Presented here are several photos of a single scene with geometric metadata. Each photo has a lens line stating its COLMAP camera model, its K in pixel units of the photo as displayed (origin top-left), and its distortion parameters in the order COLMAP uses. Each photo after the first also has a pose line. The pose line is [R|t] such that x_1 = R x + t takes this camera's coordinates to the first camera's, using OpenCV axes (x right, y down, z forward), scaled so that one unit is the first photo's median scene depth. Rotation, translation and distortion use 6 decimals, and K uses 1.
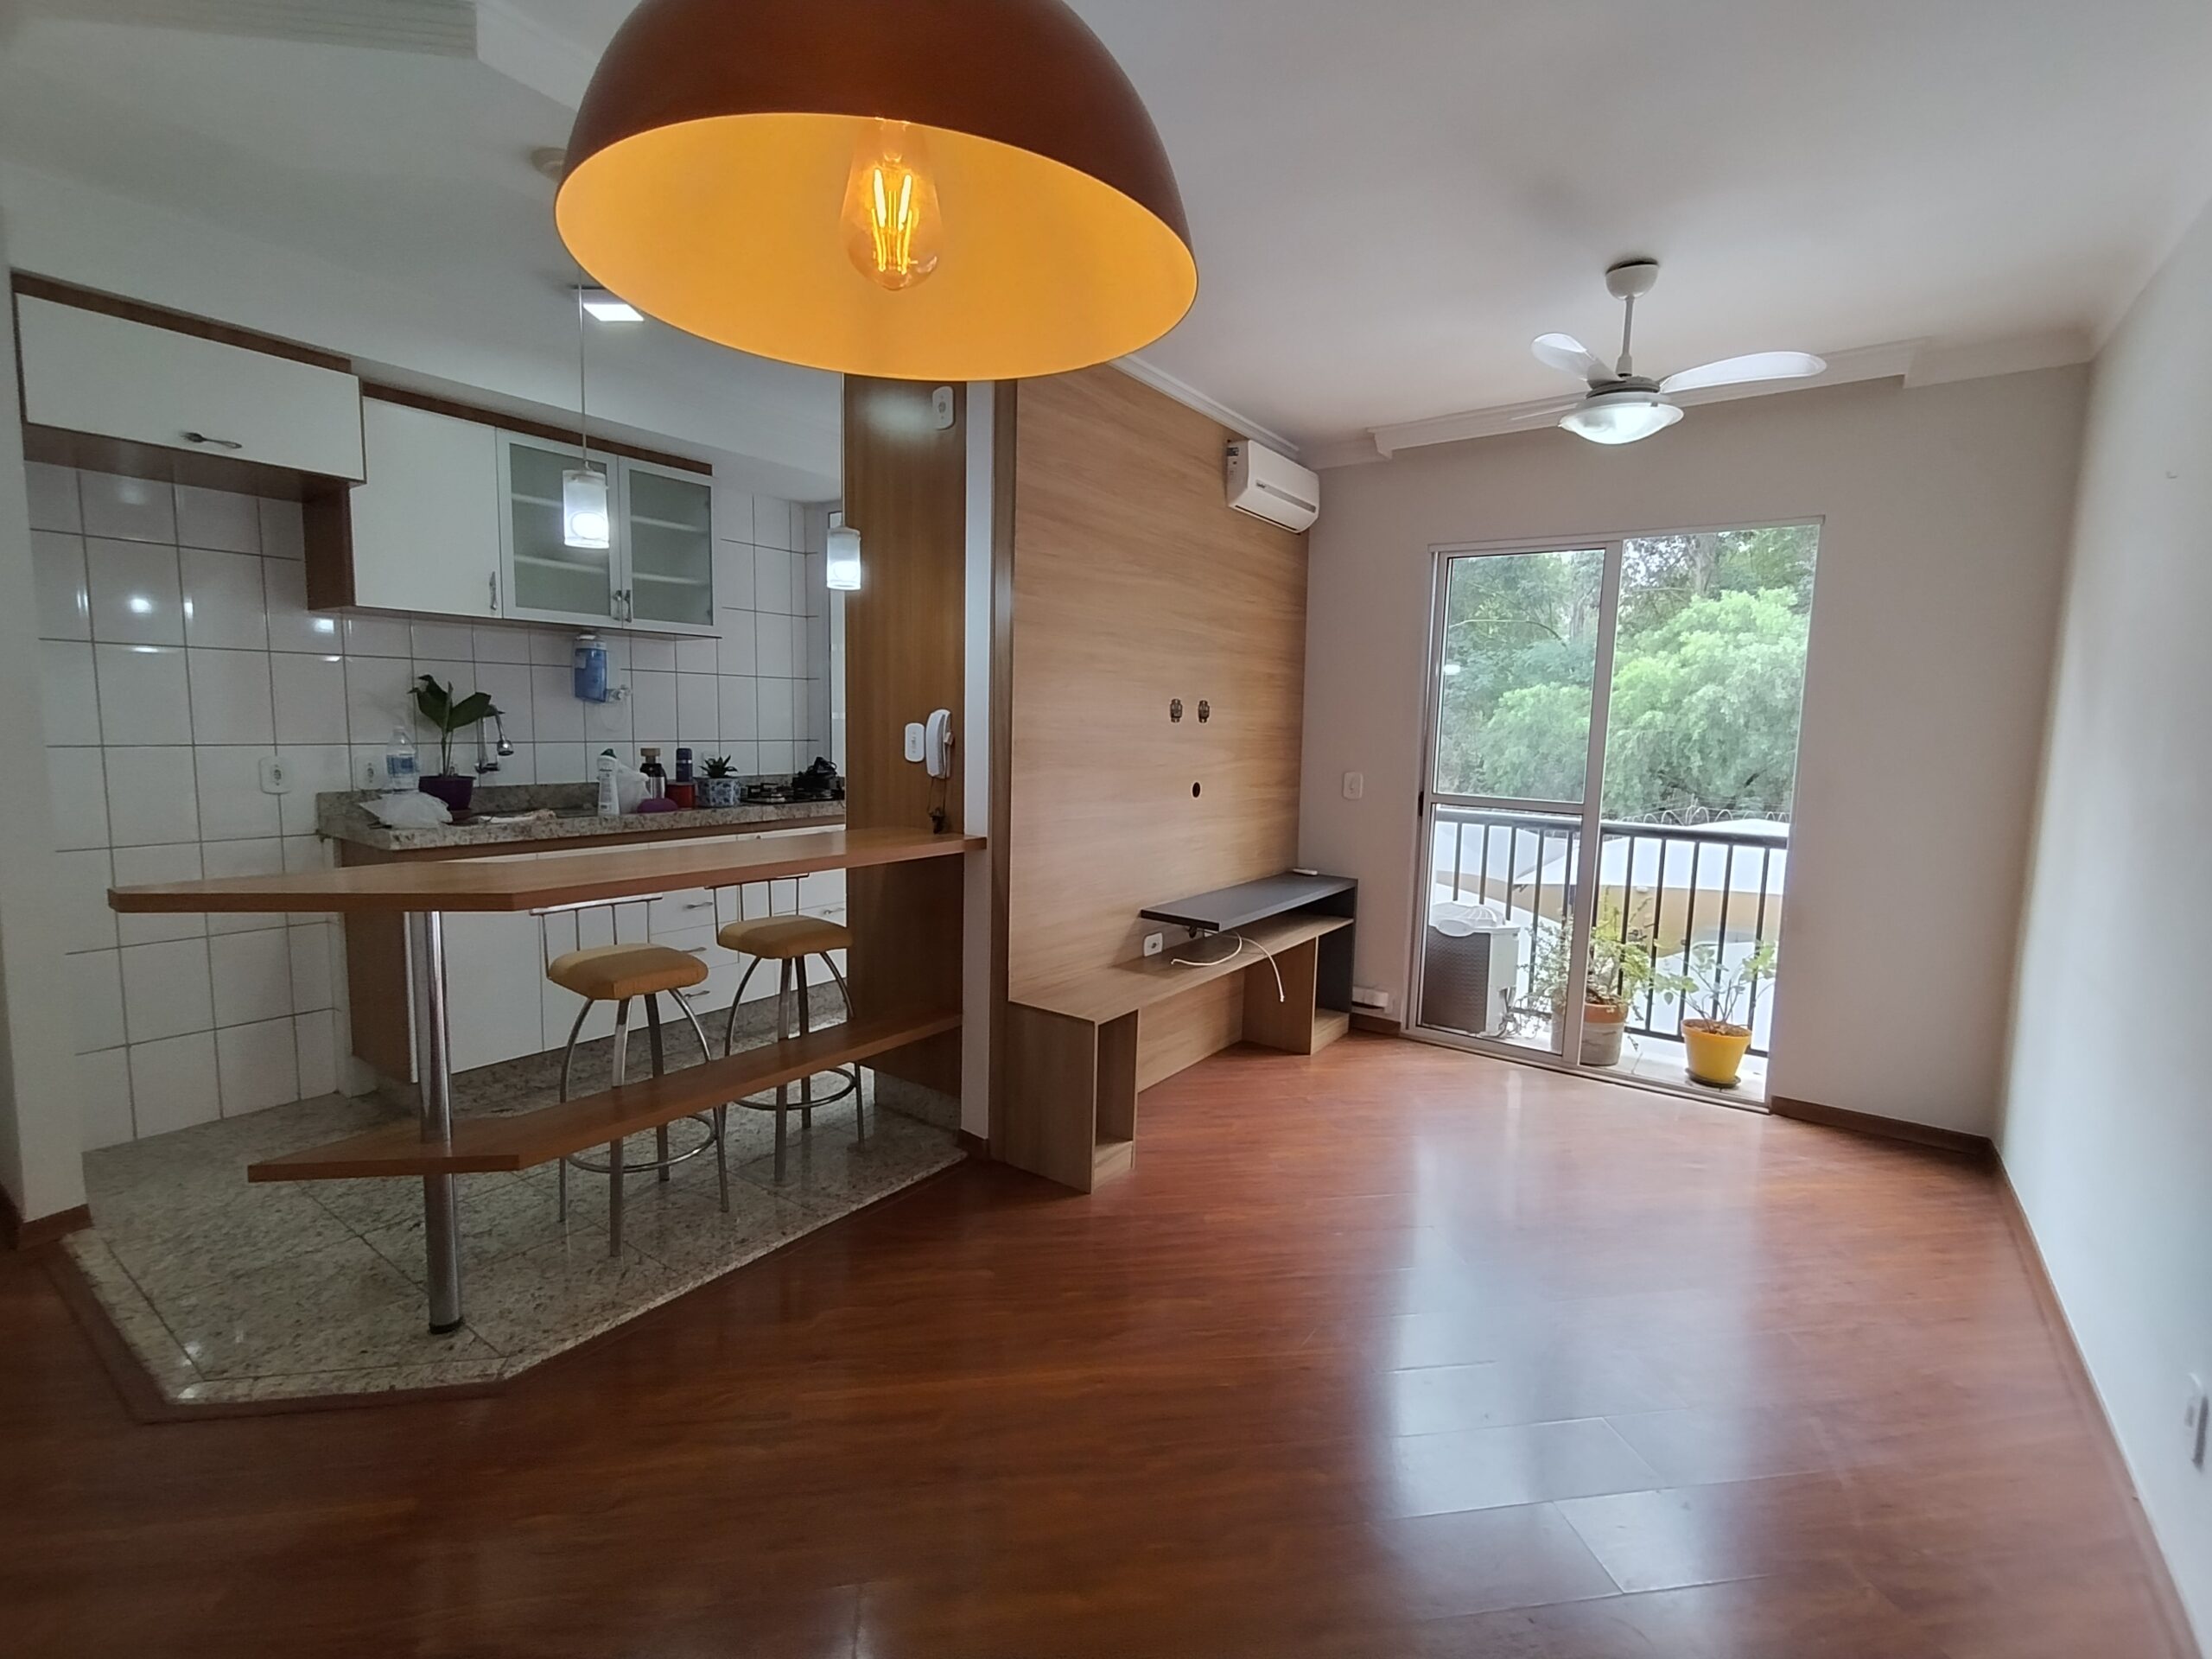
lens RADIAL K [[1001.0, 0, 1104.2], [0, 1001.0, 824.5], [0, 0, 1]] dist [-0.000692, 0.000164]
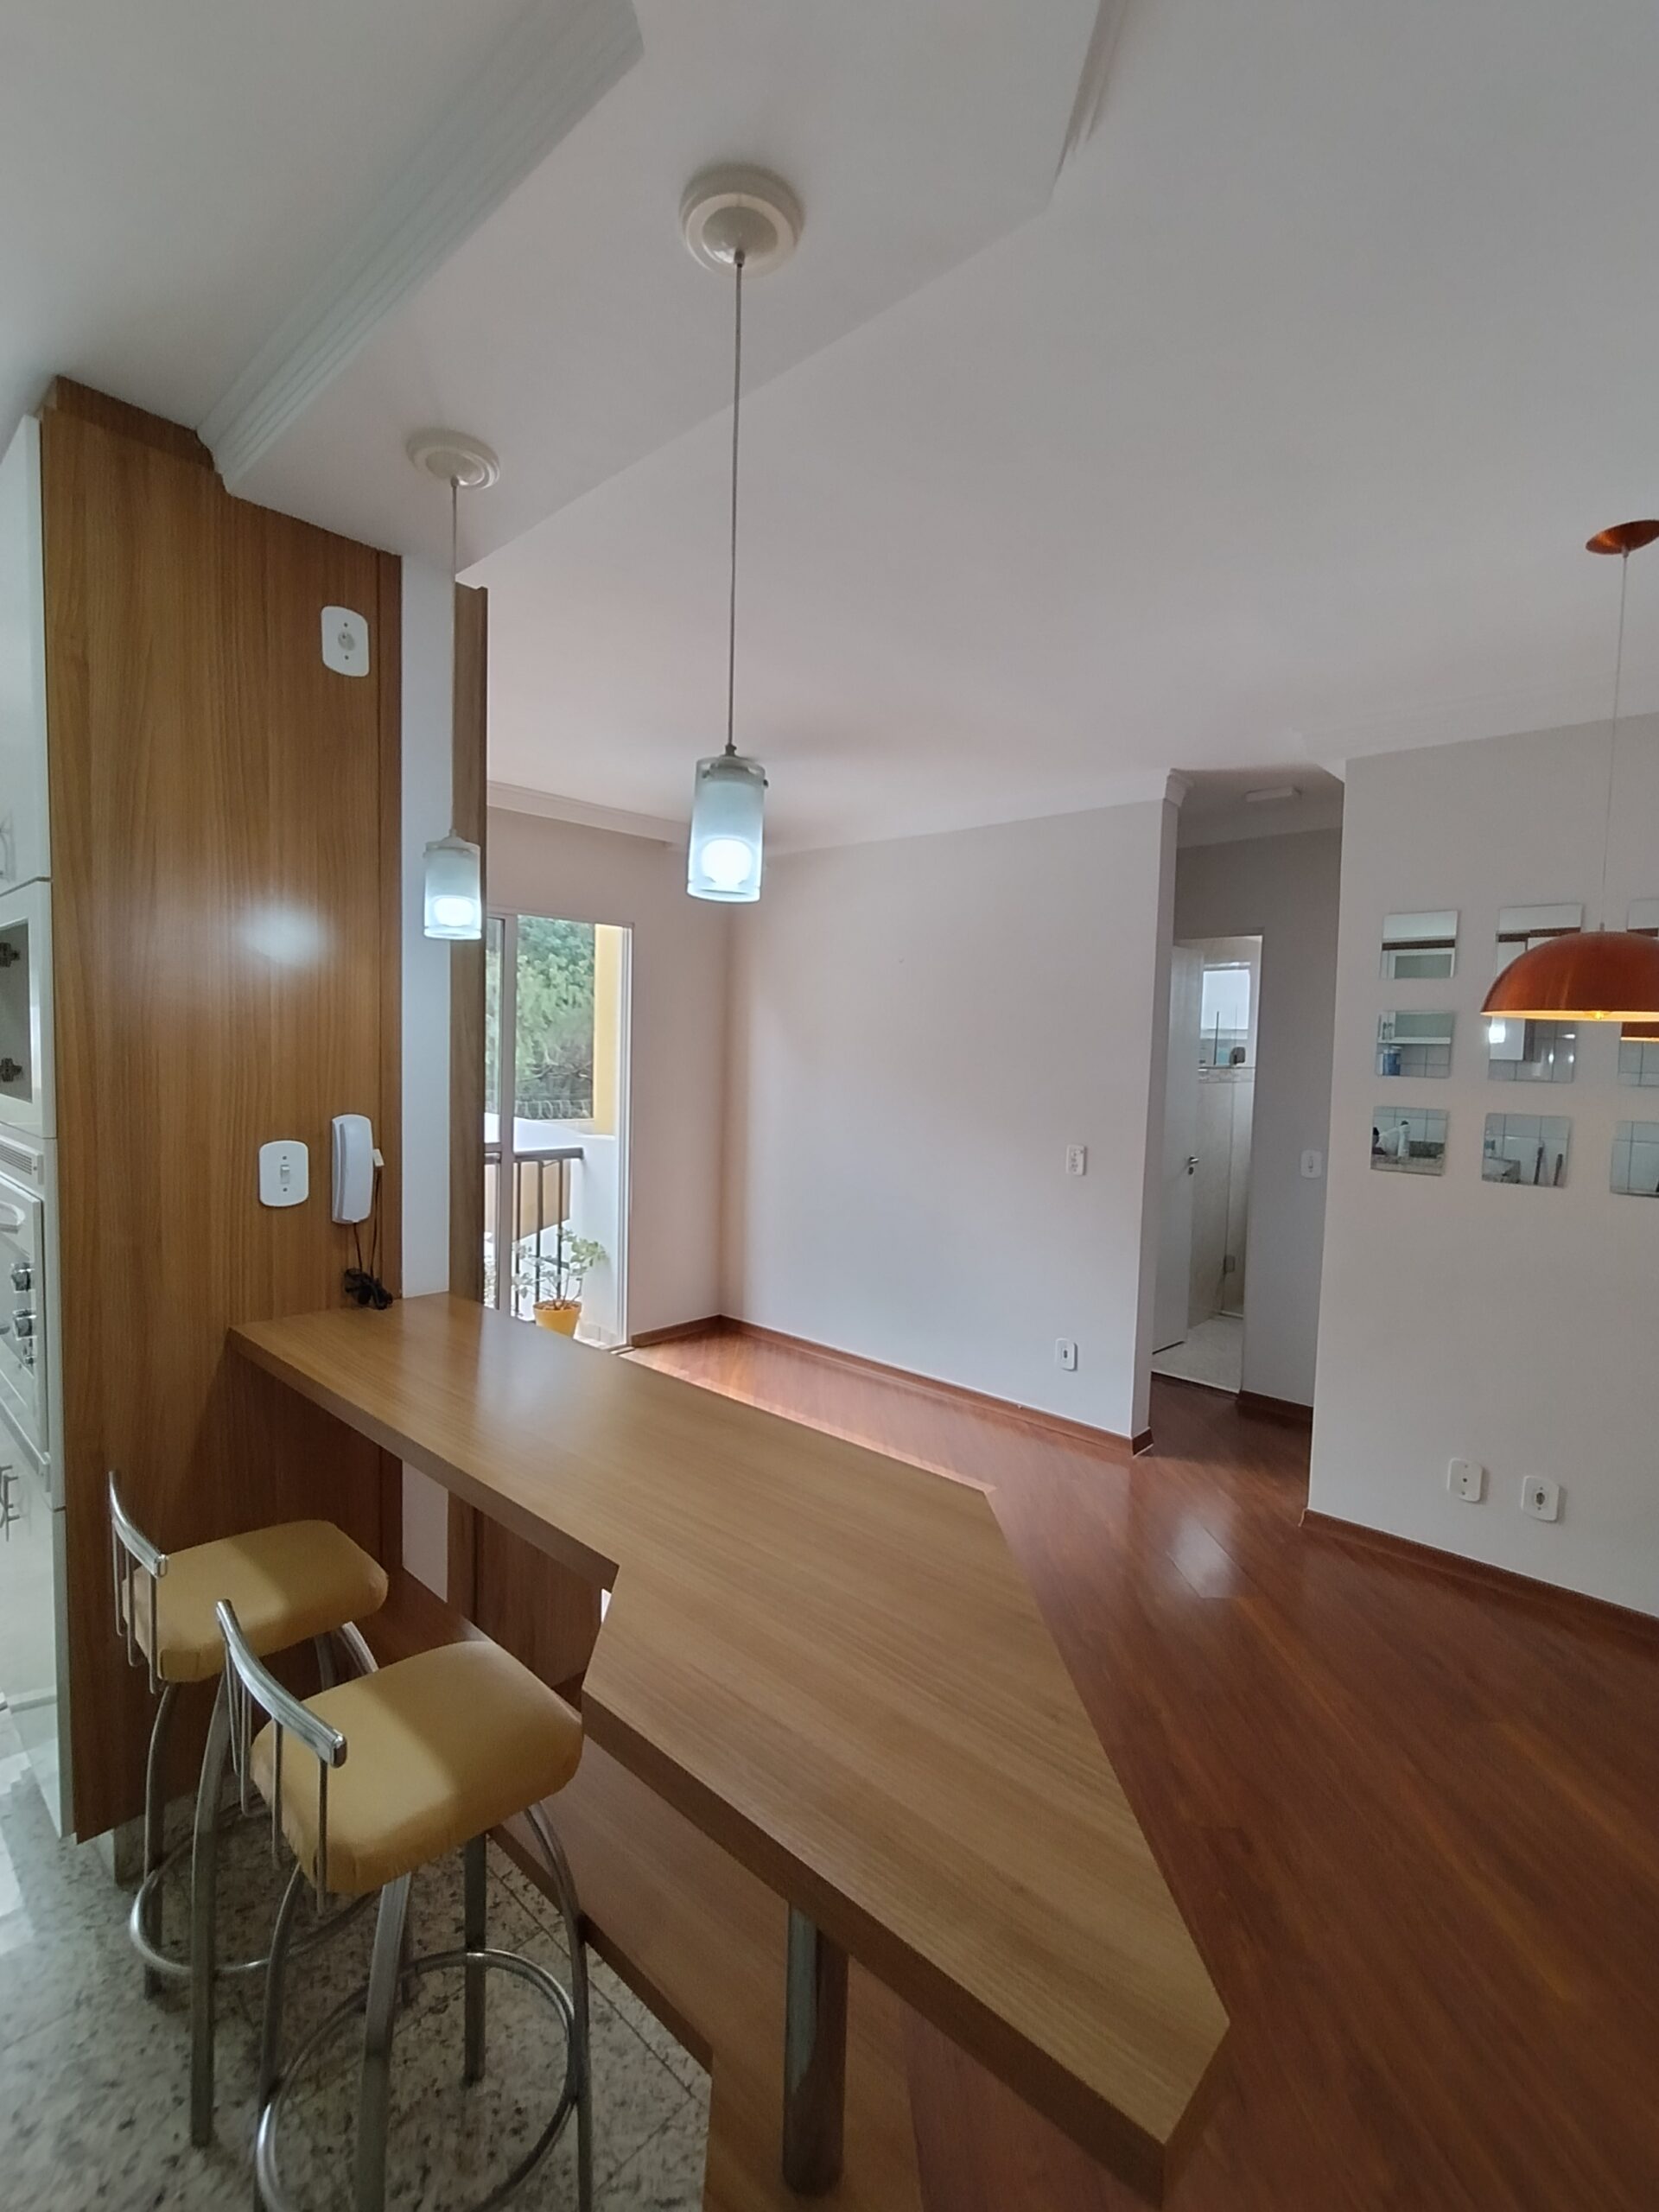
lens RADIAL K [[995.5, 0, 833.7], [0, 995.5, 1102.5], [0, 0, 1]] dist [-0.004235, 0.000335]
pose [[0.113759, -0.077819, 0.990456, -0.710312], [0.083911, 0.994118, 0.068470, -0.132968], [-0.989959, 0.075321, 0.119619, 0.590638]]
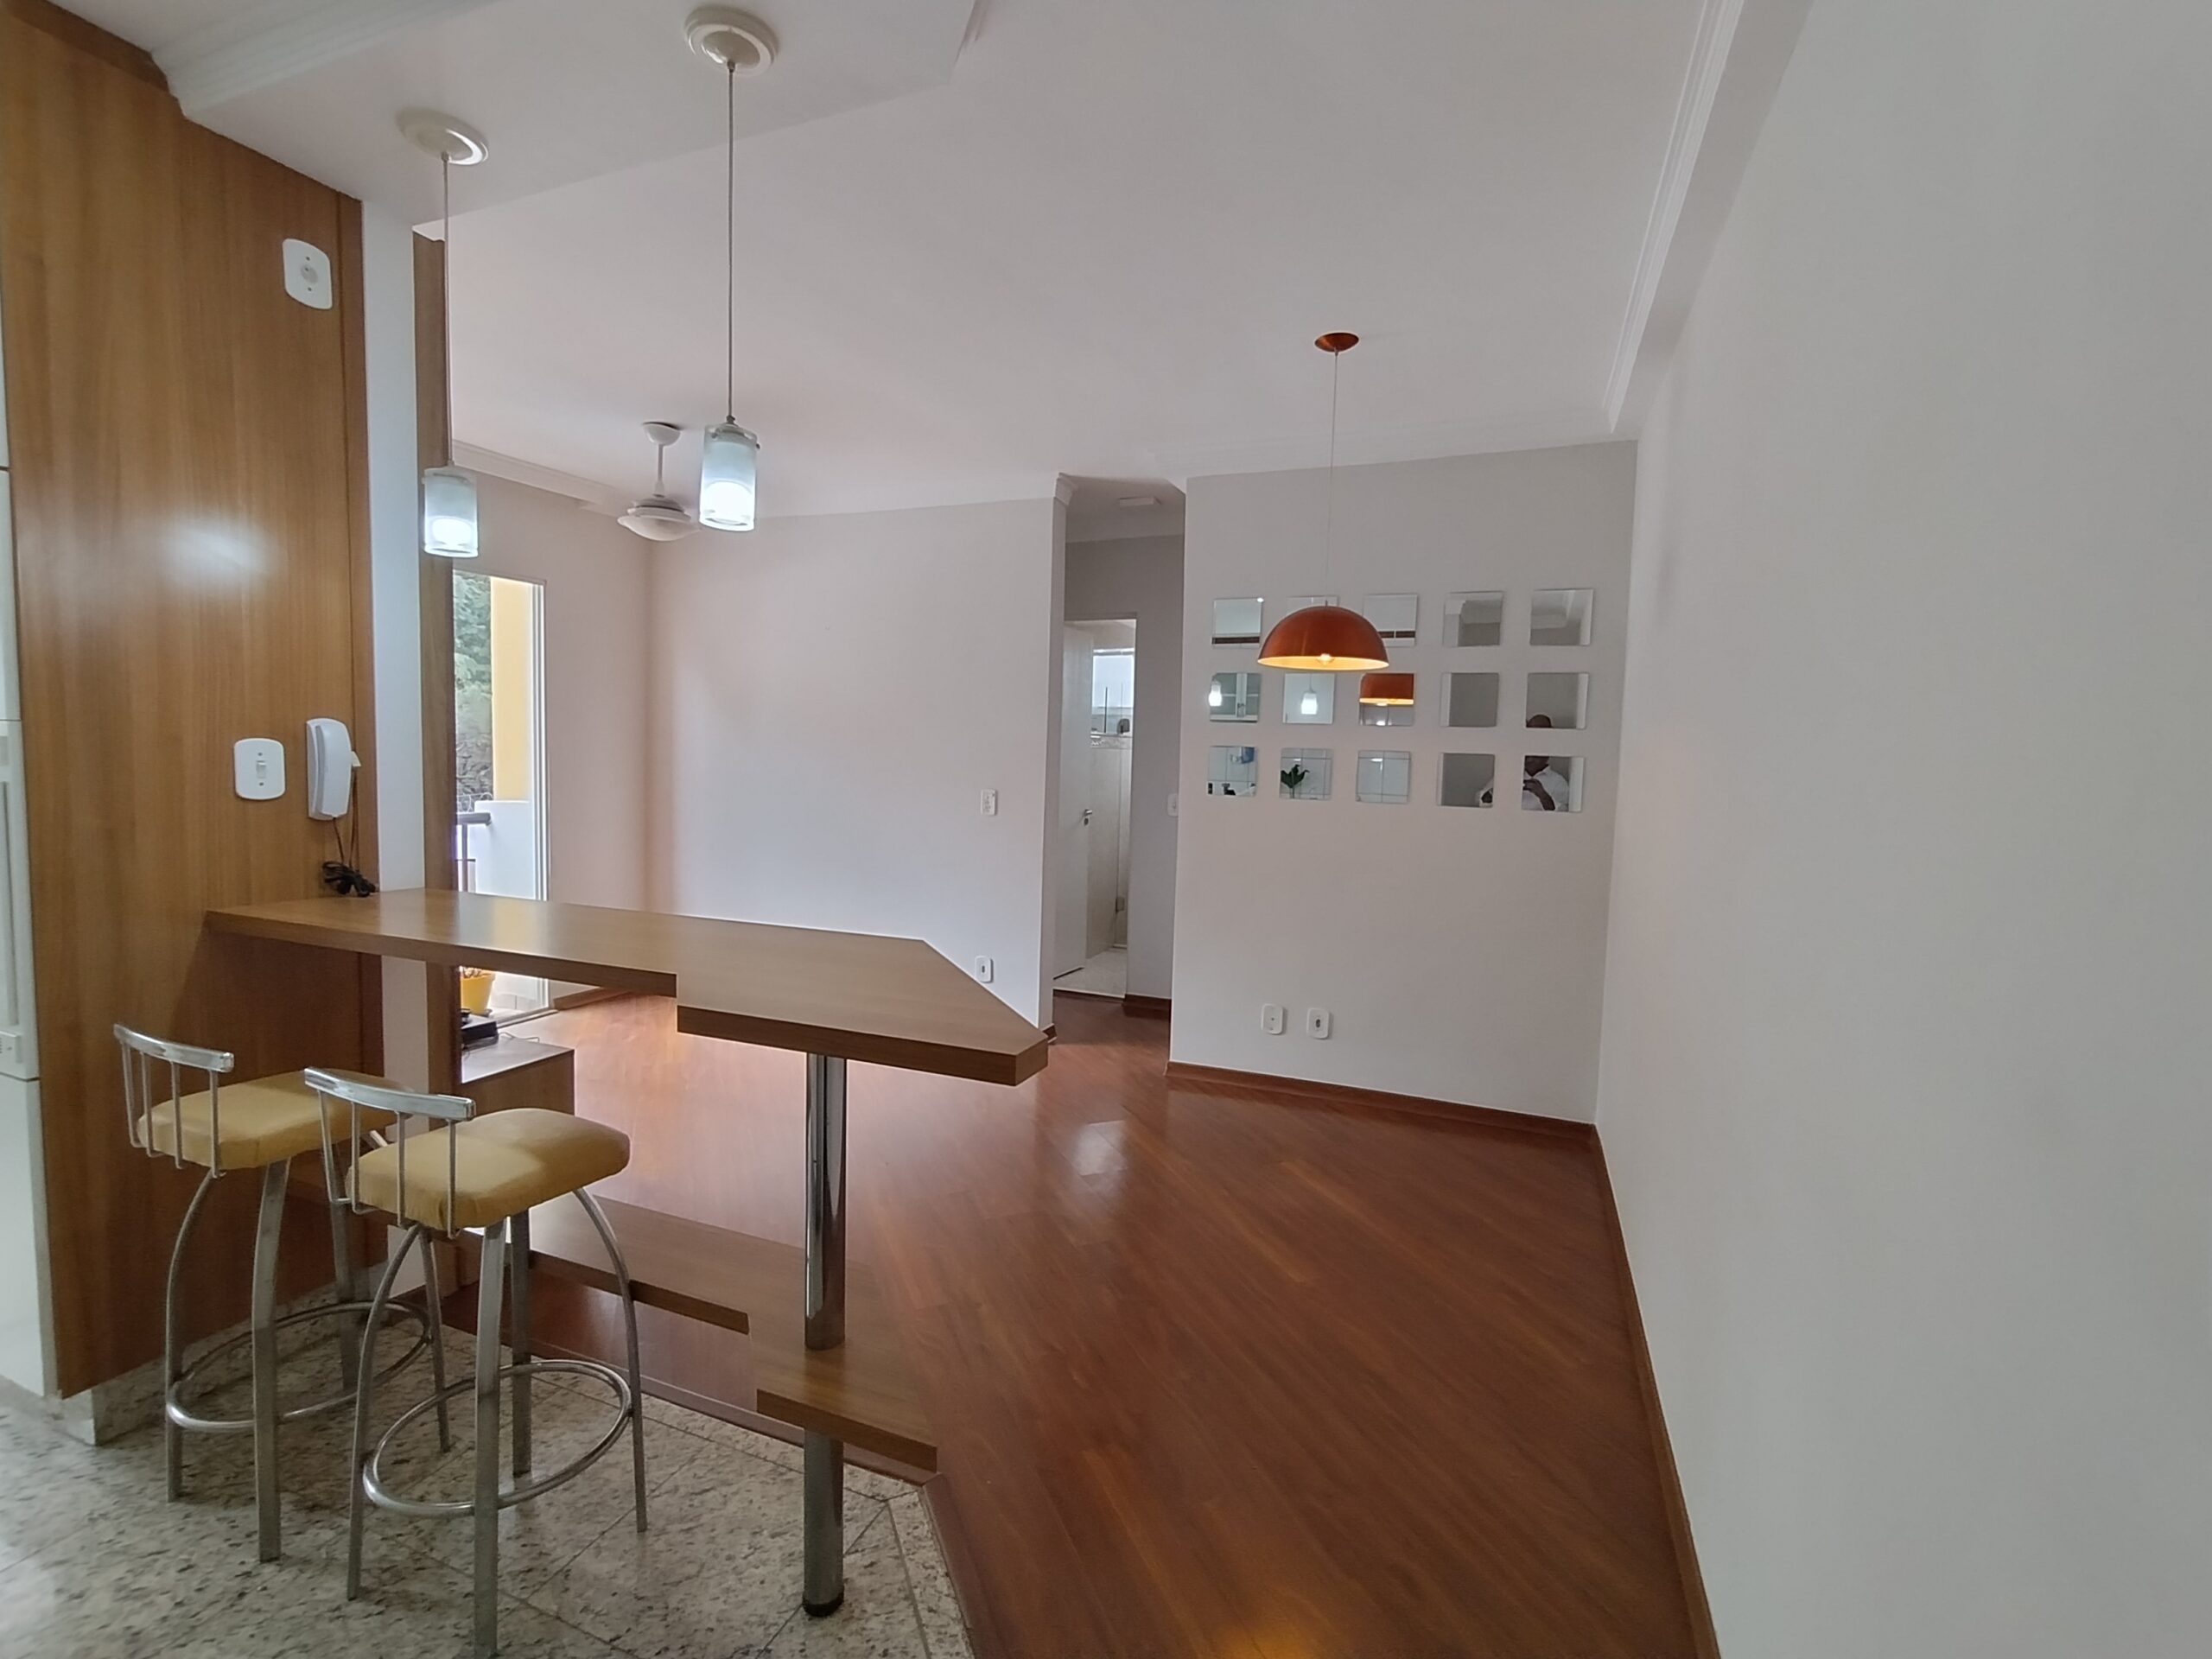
lens RADIAL K [[1001.0, 0, 1104.2], [0, 1001.0, 824.5], [0, 0, 1]] dist [-0.000692, 0.000164]
pose [[-0.233053, -0.098608, 0.967452, -0.905370], [0.072137, 0.990352, 0.118320, -0.080851], [-0.969785, 0.097364, -0.223691, 0.611536]]
